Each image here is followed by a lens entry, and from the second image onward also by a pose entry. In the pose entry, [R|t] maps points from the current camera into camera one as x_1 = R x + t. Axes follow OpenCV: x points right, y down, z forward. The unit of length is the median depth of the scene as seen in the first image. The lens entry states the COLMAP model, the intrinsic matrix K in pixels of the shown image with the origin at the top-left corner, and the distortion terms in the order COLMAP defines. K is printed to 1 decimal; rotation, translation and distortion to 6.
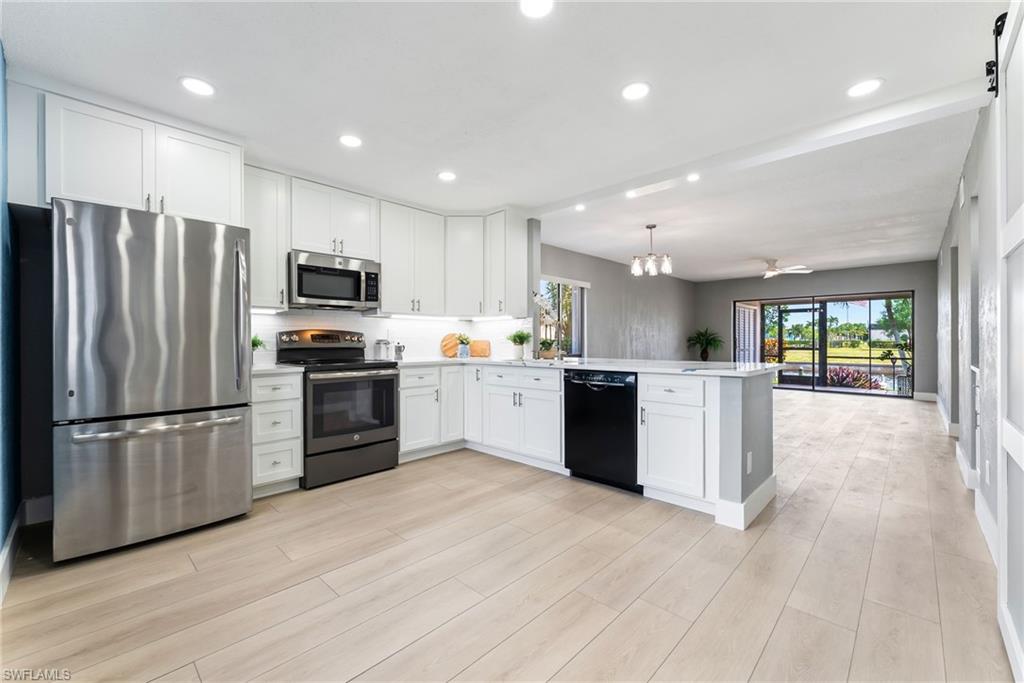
lens RADIAL K [[414.7, 0, 506.4], [0, 414.7, 341.8], [0, 0, 1]] dist [0.004838, -0.000824]
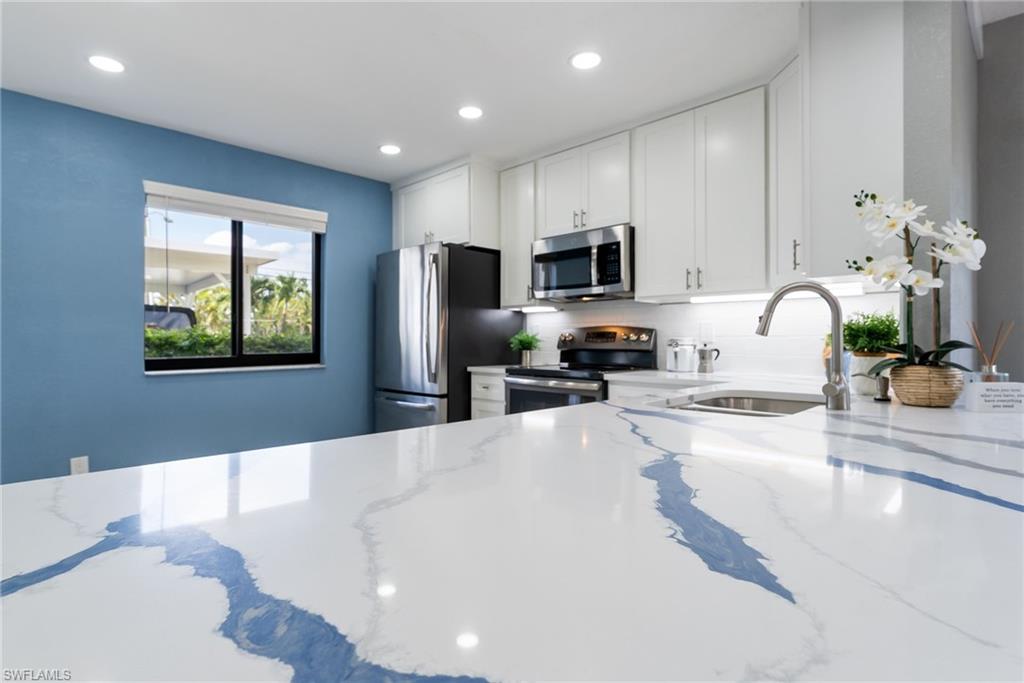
lens RADIAL K [[534.0, 0, 513.8], [0, 534.0, 334.5], [0, 0, 1]] dist [0.003086, 0.001919]
pose [[-0.025808, -0.001943, -0.999665, 0.542938], [-0.000753, 0.999998, -0.001924, -0.010359], [0.999667, 0.000704, -0.025810, 0.814789]]
